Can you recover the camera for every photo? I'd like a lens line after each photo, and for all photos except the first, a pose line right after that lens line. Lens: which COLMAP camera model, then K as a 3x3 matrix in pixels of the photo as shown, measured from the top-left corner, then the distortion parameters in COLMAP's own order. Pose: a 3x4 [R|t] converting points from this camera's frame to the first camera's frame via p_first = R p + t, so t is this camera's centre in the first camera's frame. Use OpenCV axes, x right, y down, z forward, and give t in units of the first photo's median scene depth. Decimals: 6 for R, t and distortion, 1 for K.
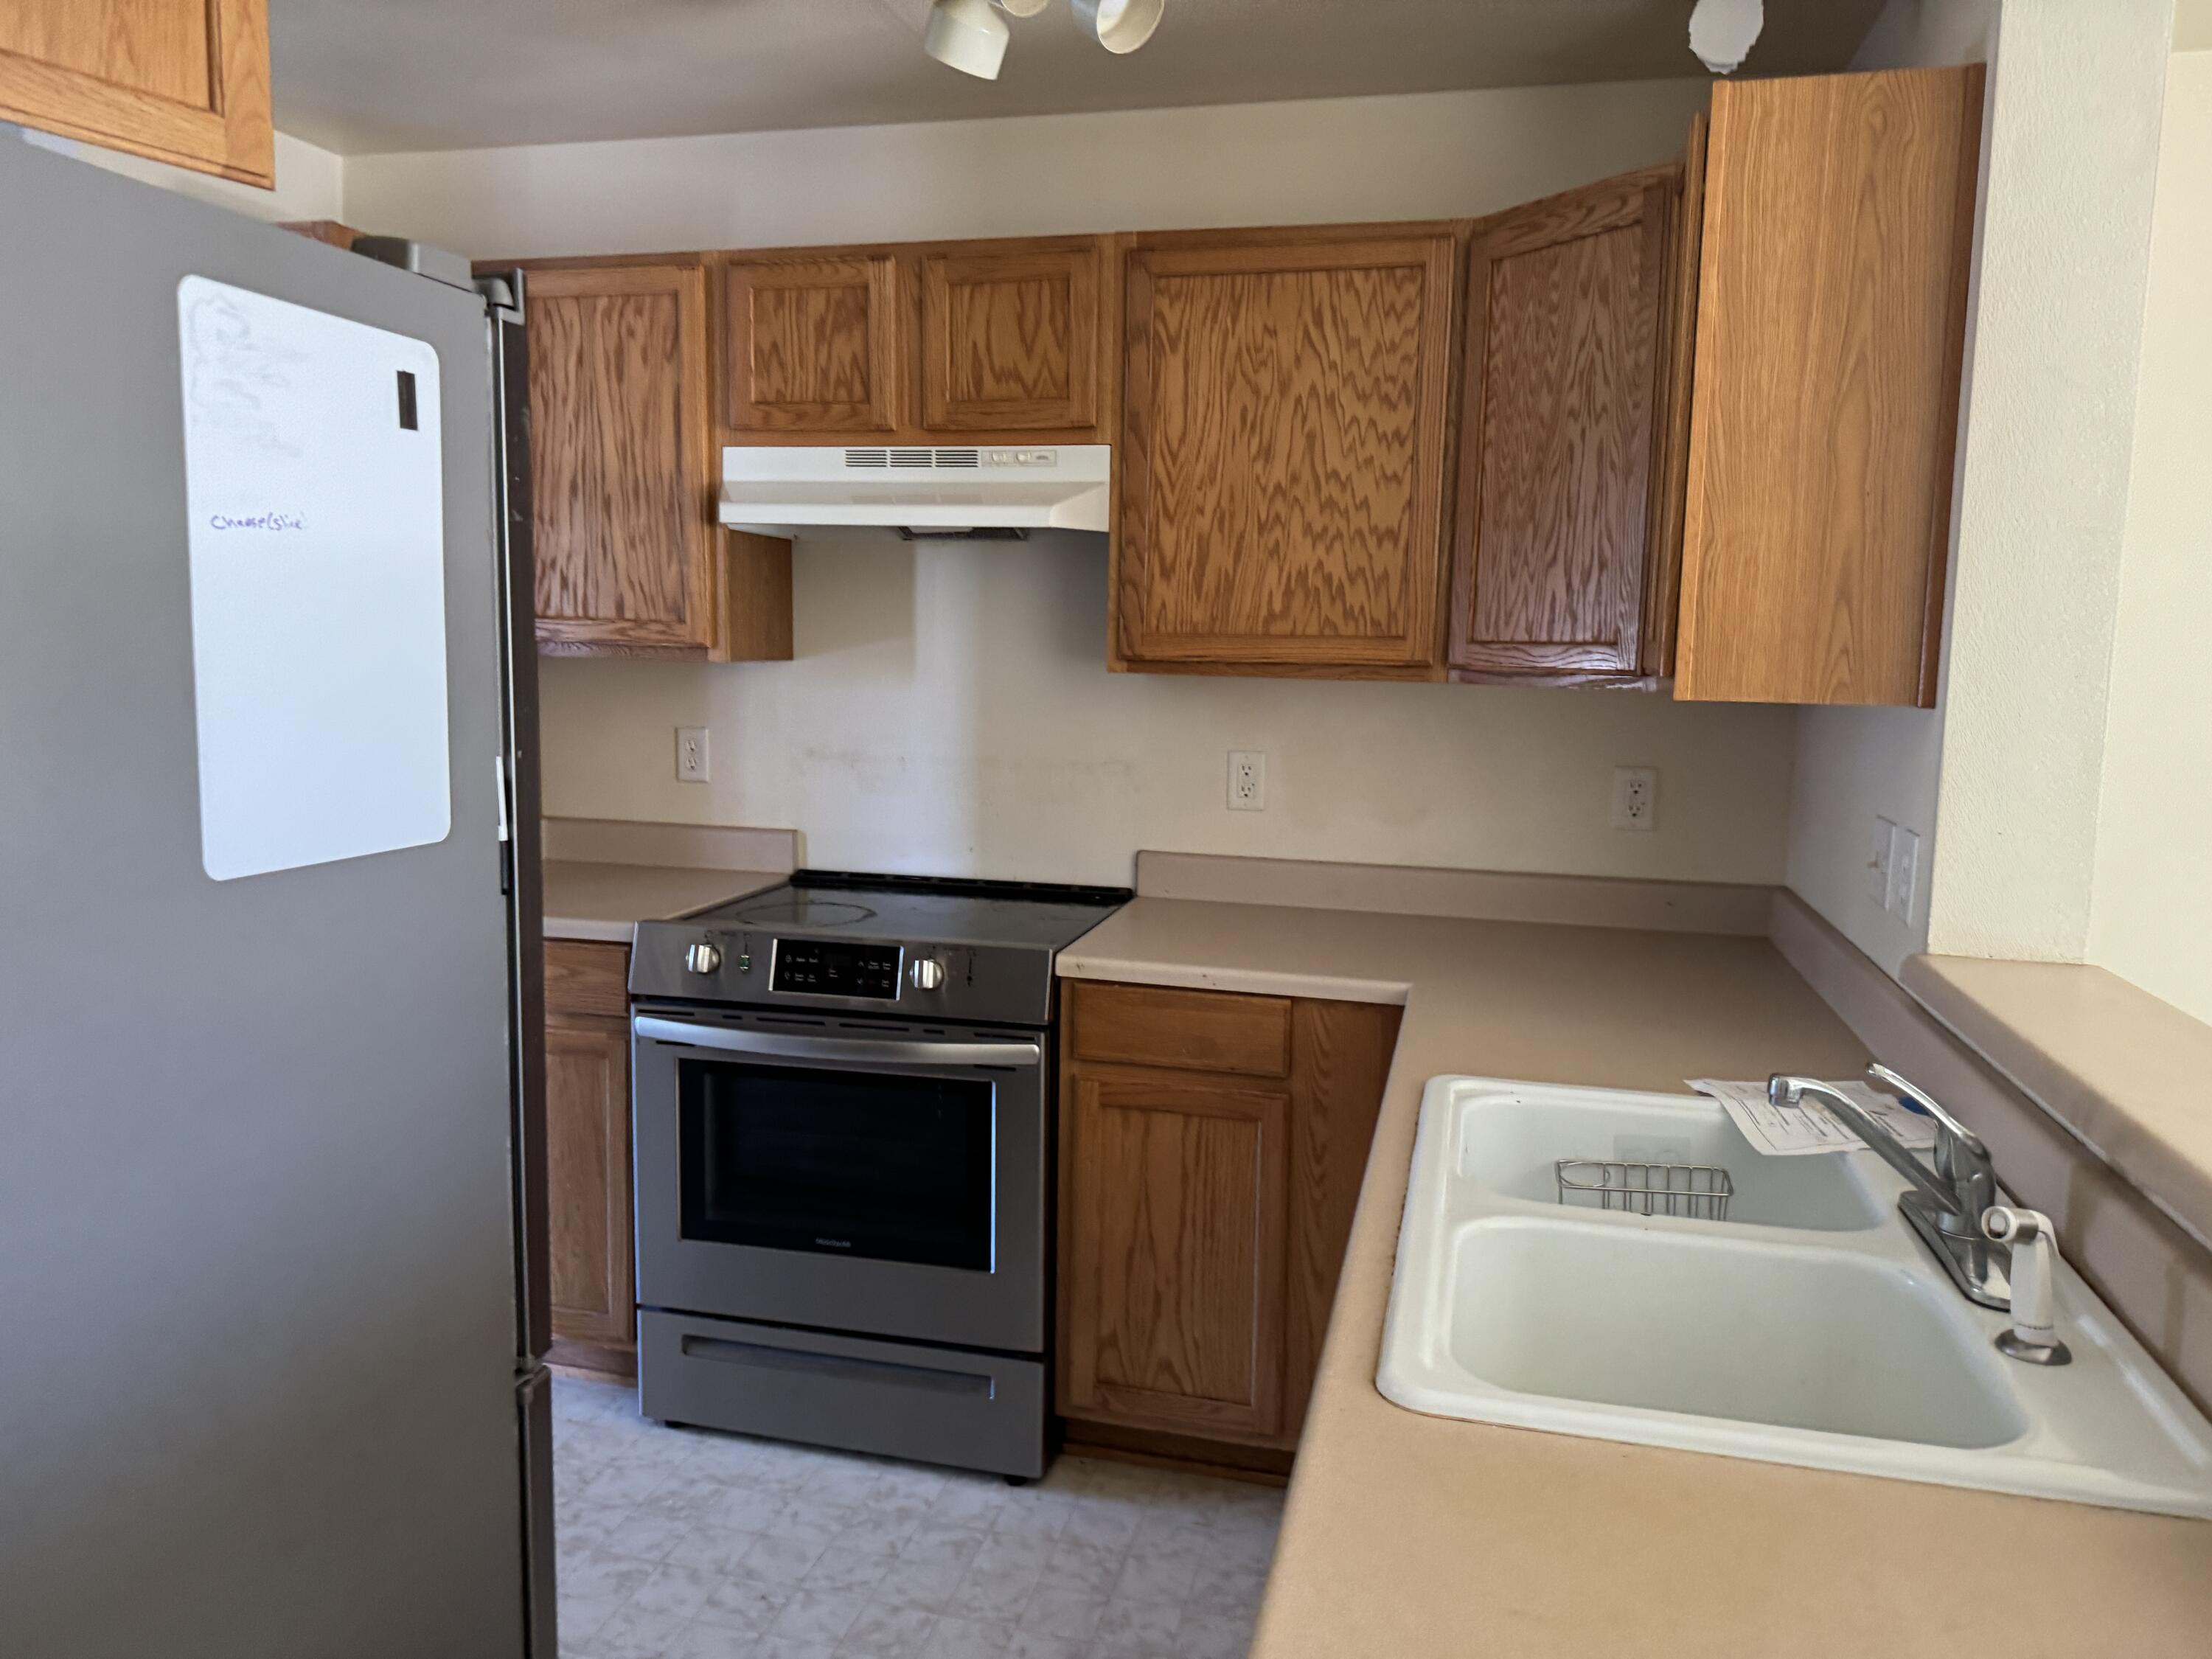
lens RADIAL K [[1557.2, 0, 1103.0], [0, 1557.2, 829.8], [0, 0, 1]] dist [-0.010494, -0.005198]
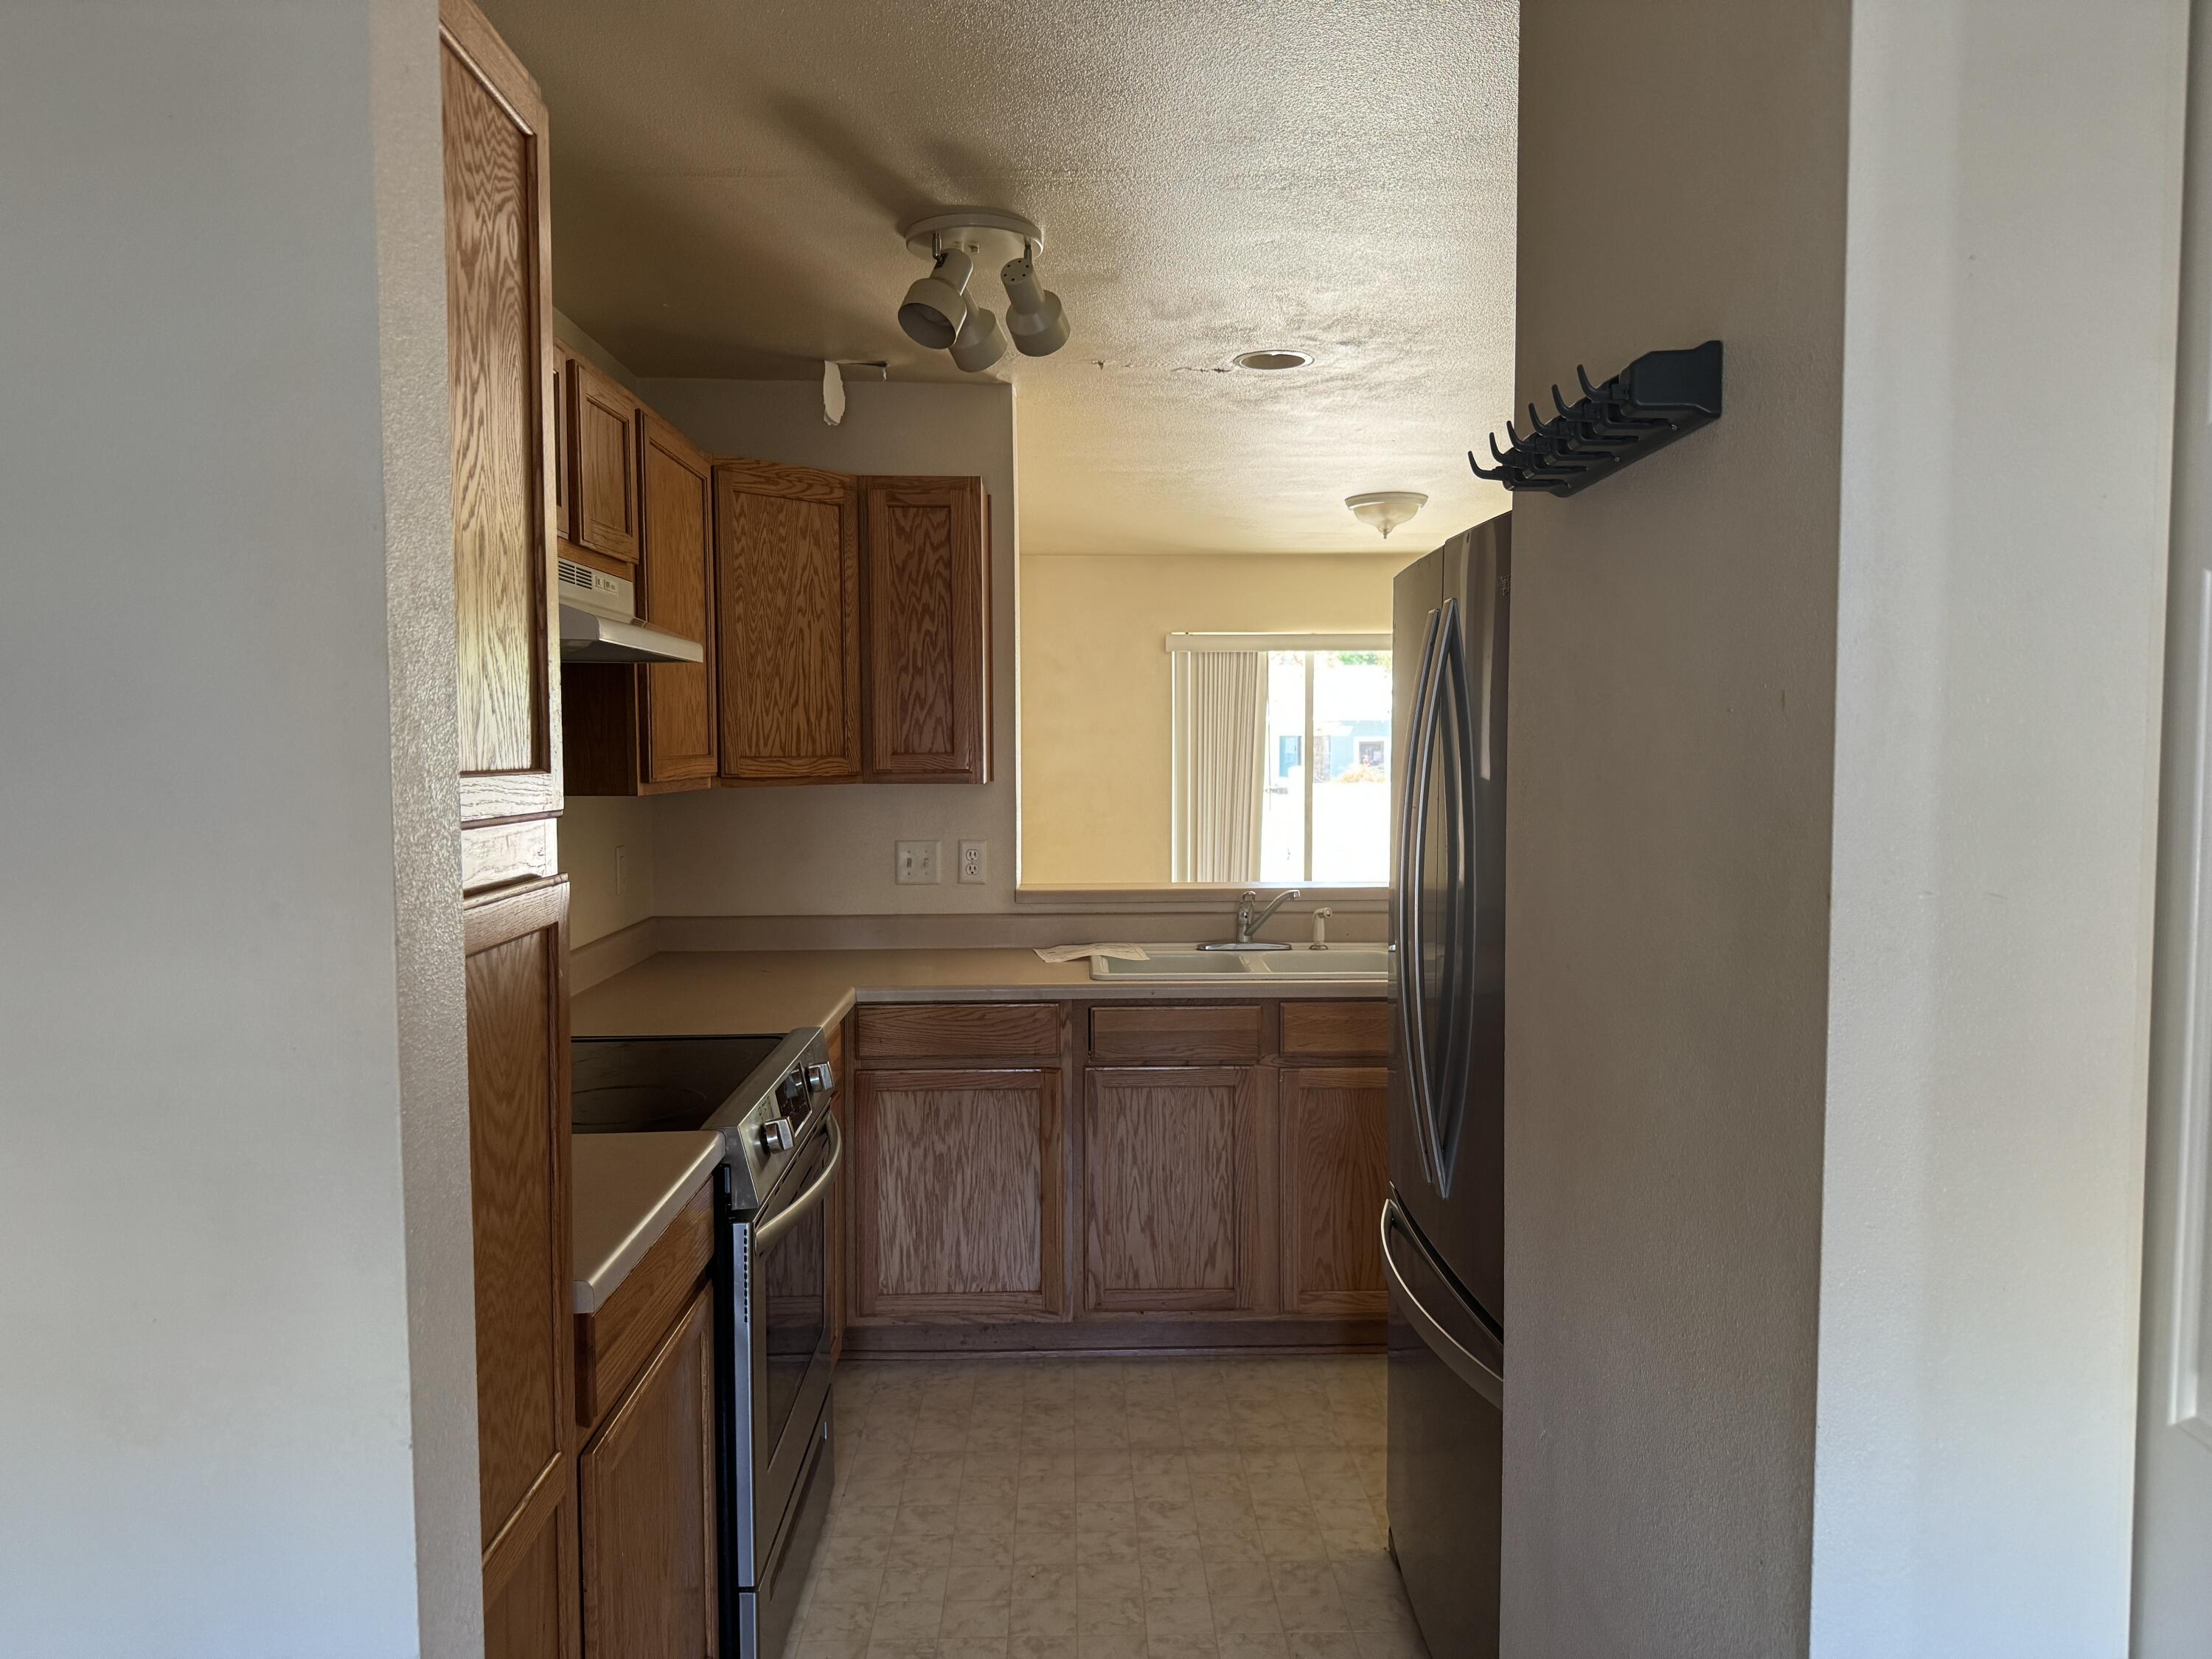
lens RADIAL K [[1557.2, 0, 1103.8], [0, 1557.2, 832.4], [0, 0, 1]] dist [-0.010494, -0.005198]
pose [[-0.270625, -0.073469, 0.959877, -1.219313], [0.115558, 0.987395, 0.108155, -0.171346], [-0.955724, 0.140191, -0.258724, 1.079539]]
